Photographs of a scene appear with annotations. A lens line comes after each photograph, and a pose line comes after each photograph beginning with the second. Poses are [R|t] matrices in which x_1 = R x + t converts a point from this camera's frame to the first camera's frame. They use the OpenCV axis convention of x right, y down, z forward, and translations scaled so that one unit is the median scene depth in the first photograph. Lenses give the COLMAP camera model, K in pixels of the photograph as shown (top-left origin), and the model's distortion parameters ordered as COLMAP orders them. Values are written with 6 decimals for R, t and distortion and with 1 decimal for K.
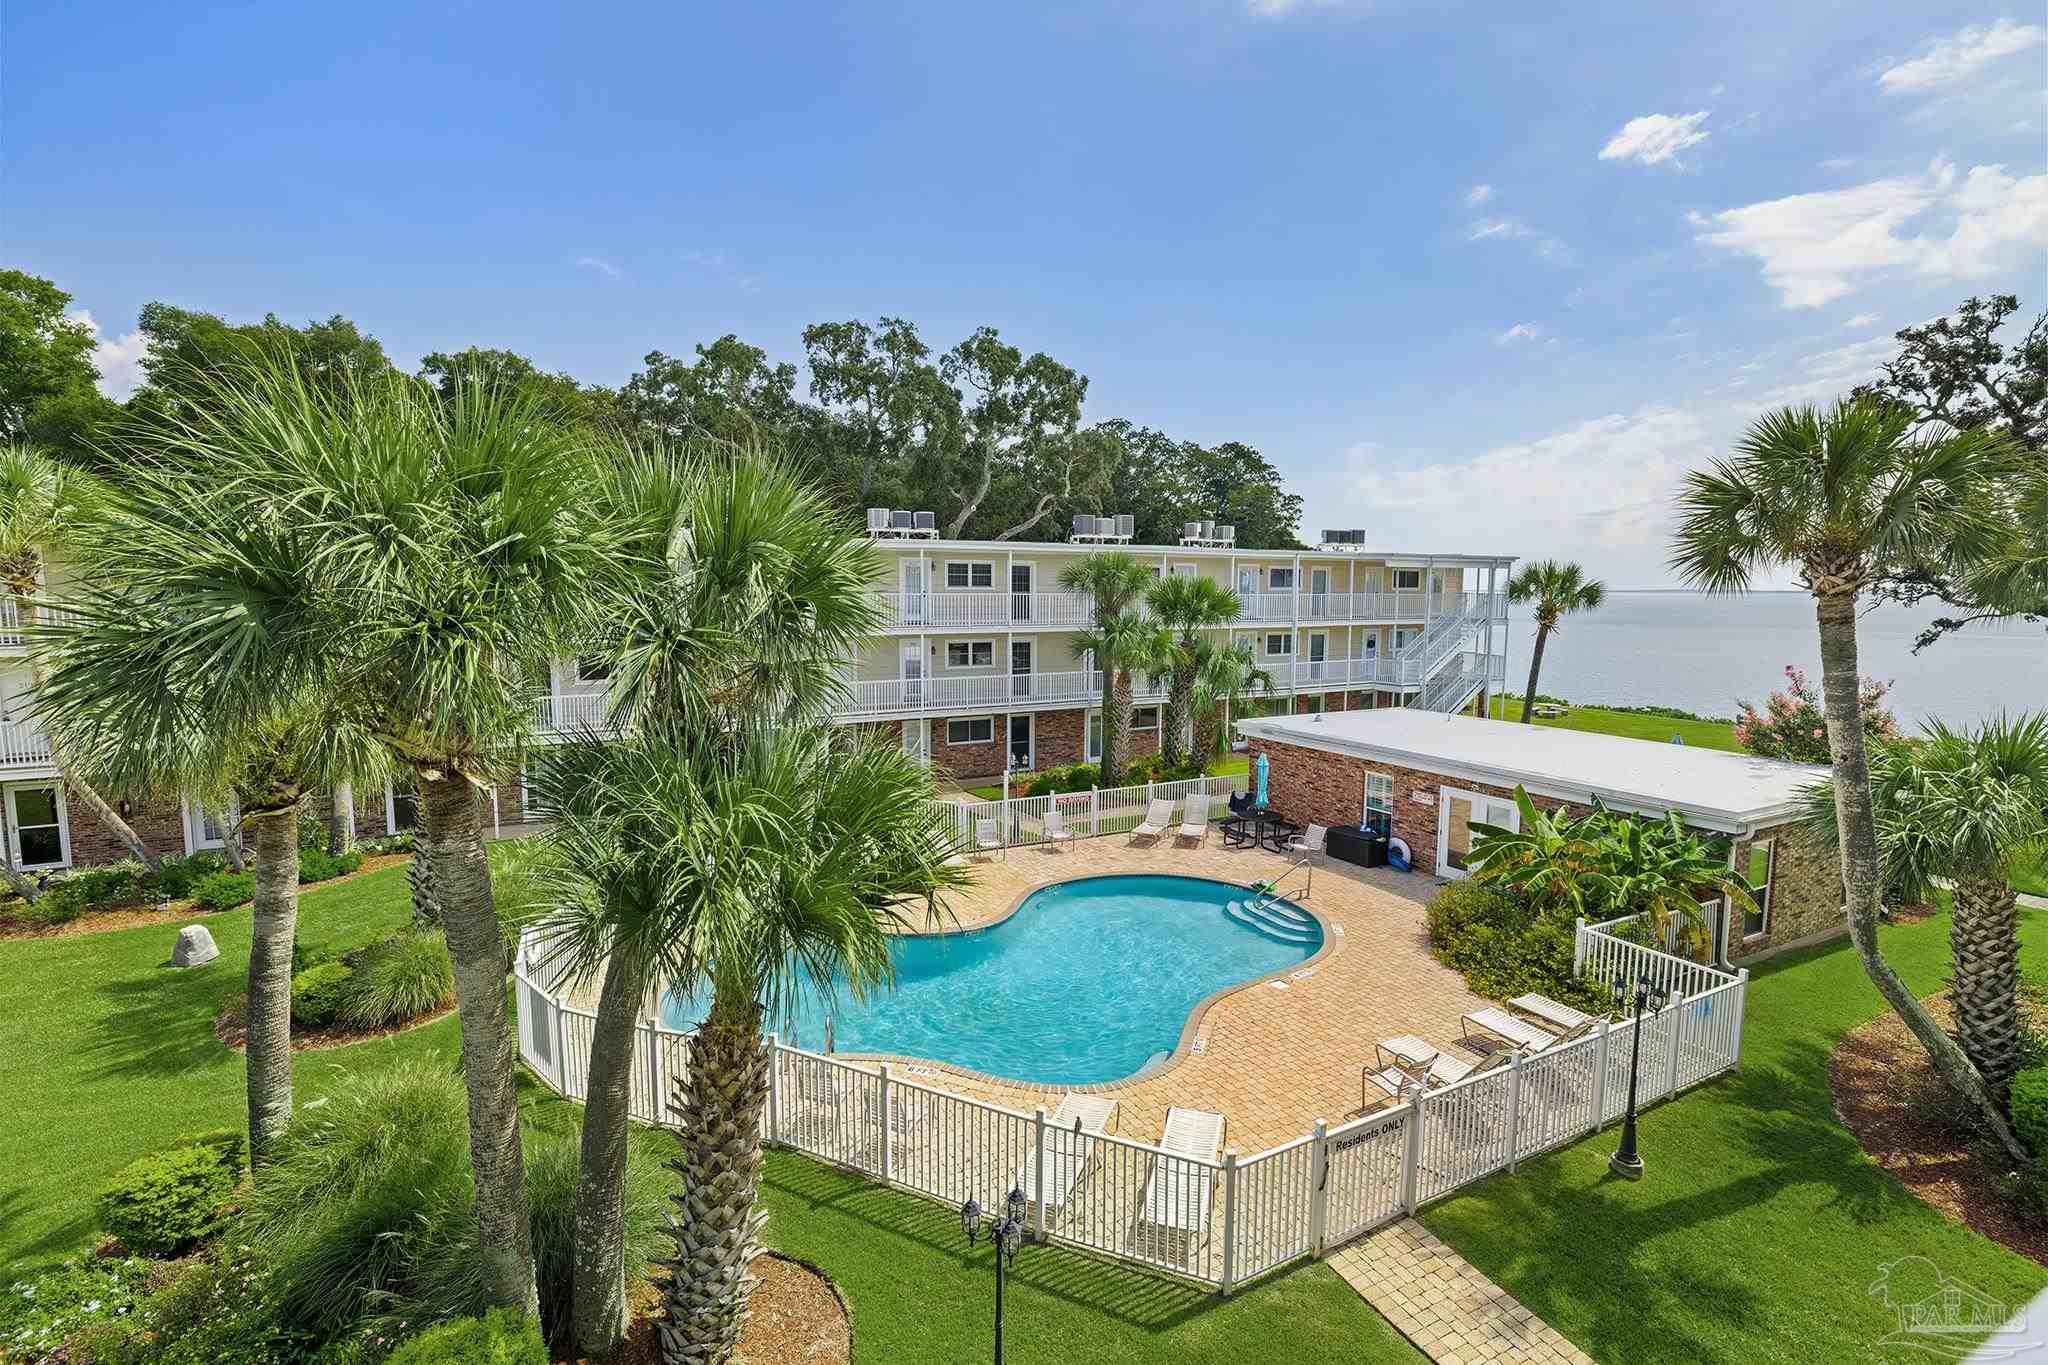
lens RADIAL K [[962.5, 0, 1019.6], [0, 962.5, 671.7], [0, 0, 1]] dist [-0.002174, -0.001003]
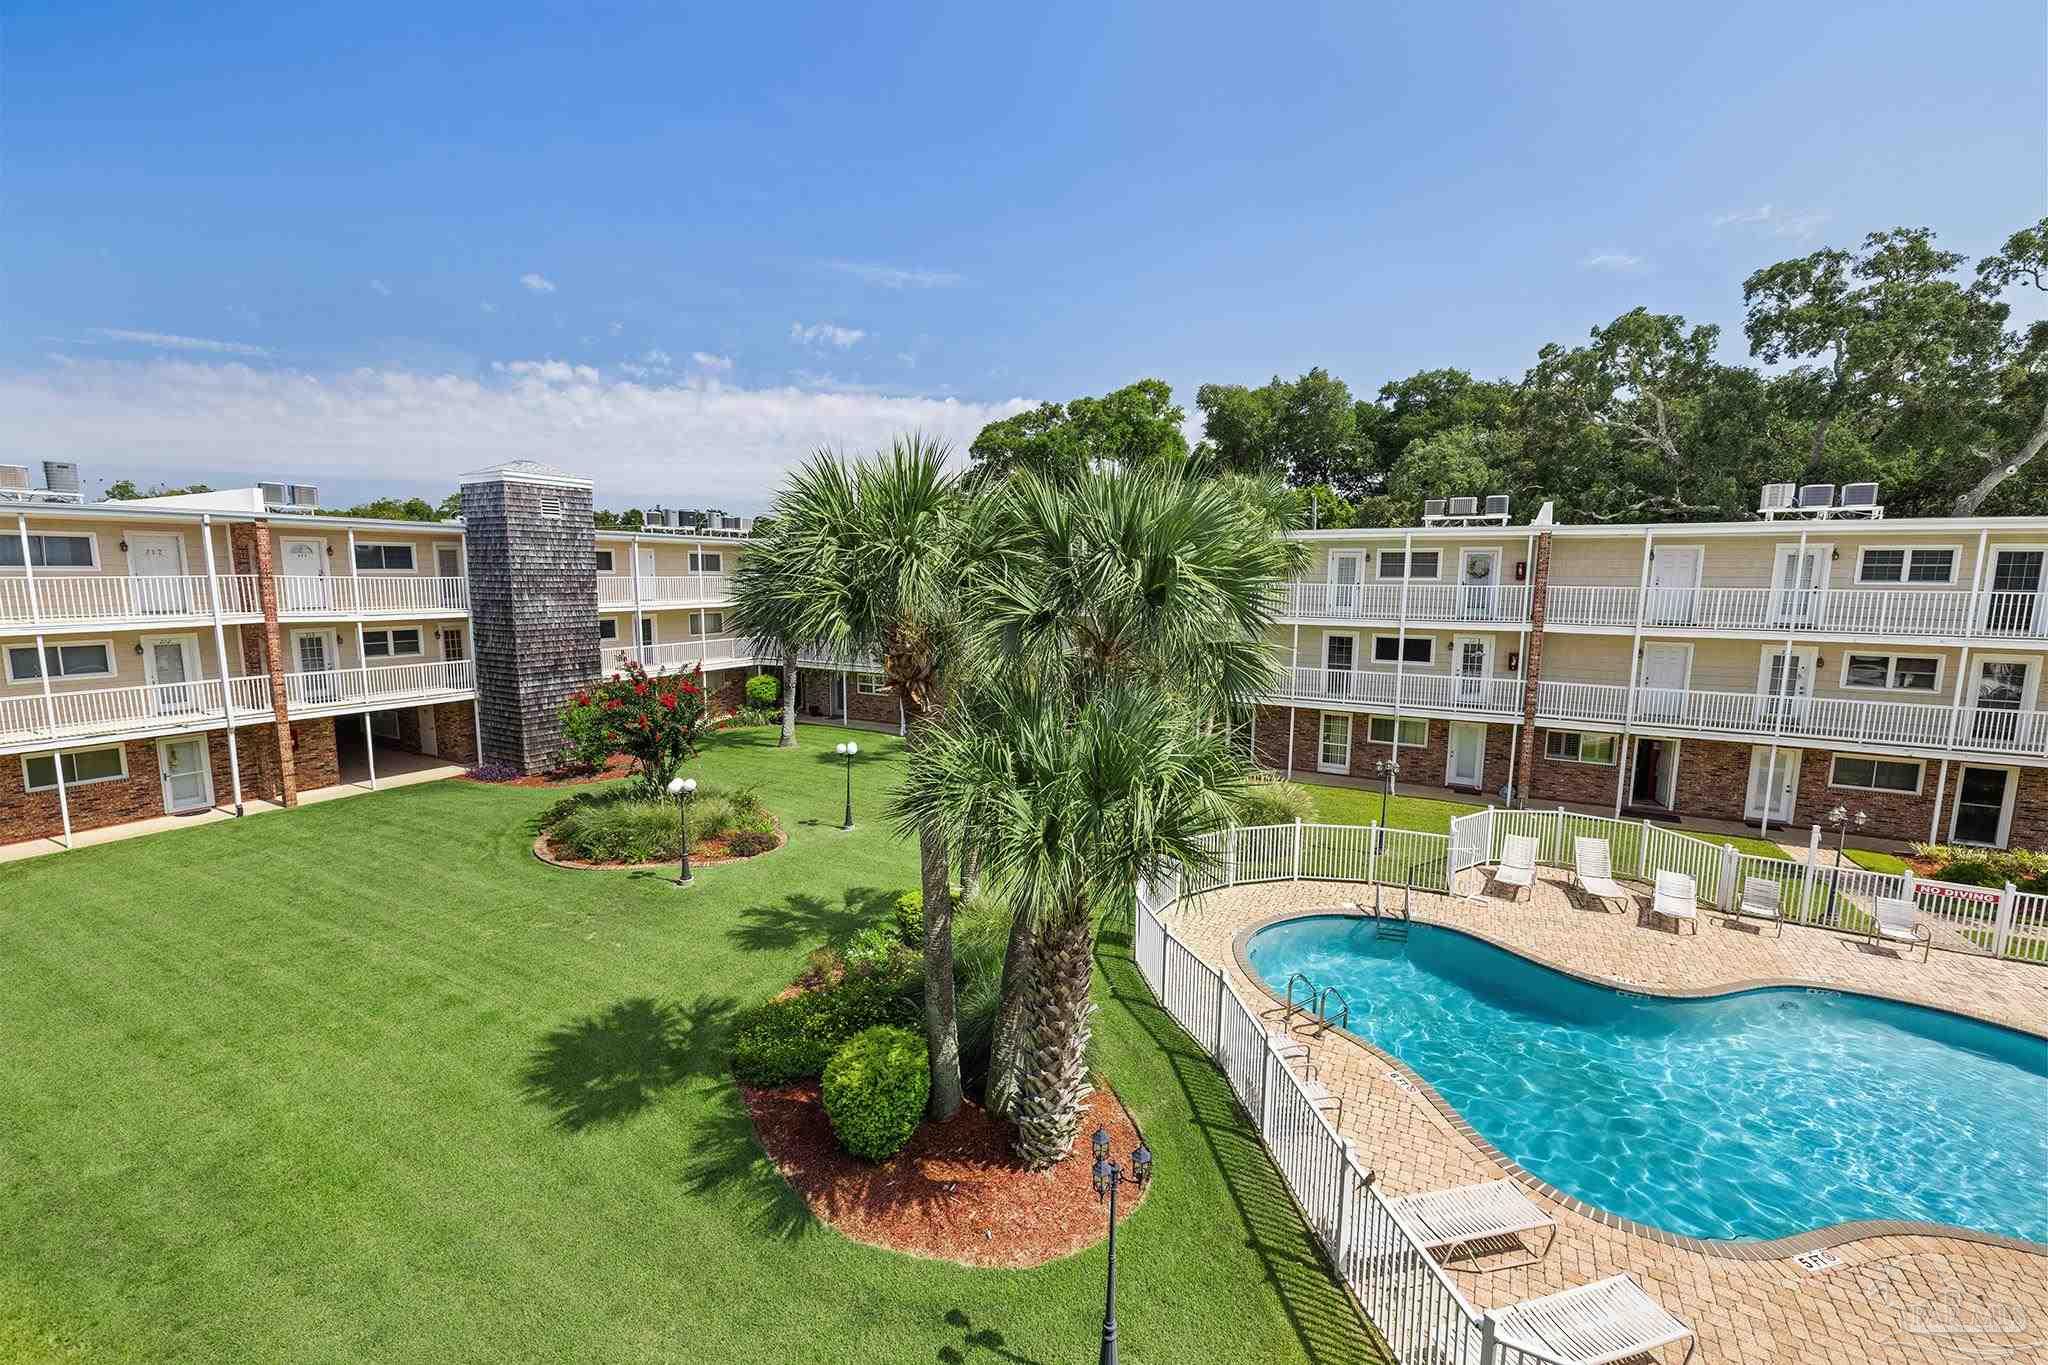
lens RADIAL K [[859.8, 0, 1018.0], [0, 859.8, 680.6], [0, 0, 1]] dist [0.000321, -0.000181]
pose [[0.540158, 0.105894, -0.834875, 0.137502], [-0.081391, 0.993975, 0.073414, -0.006002], [0.837619, 0.028296, 0.545522, 0.072432]]
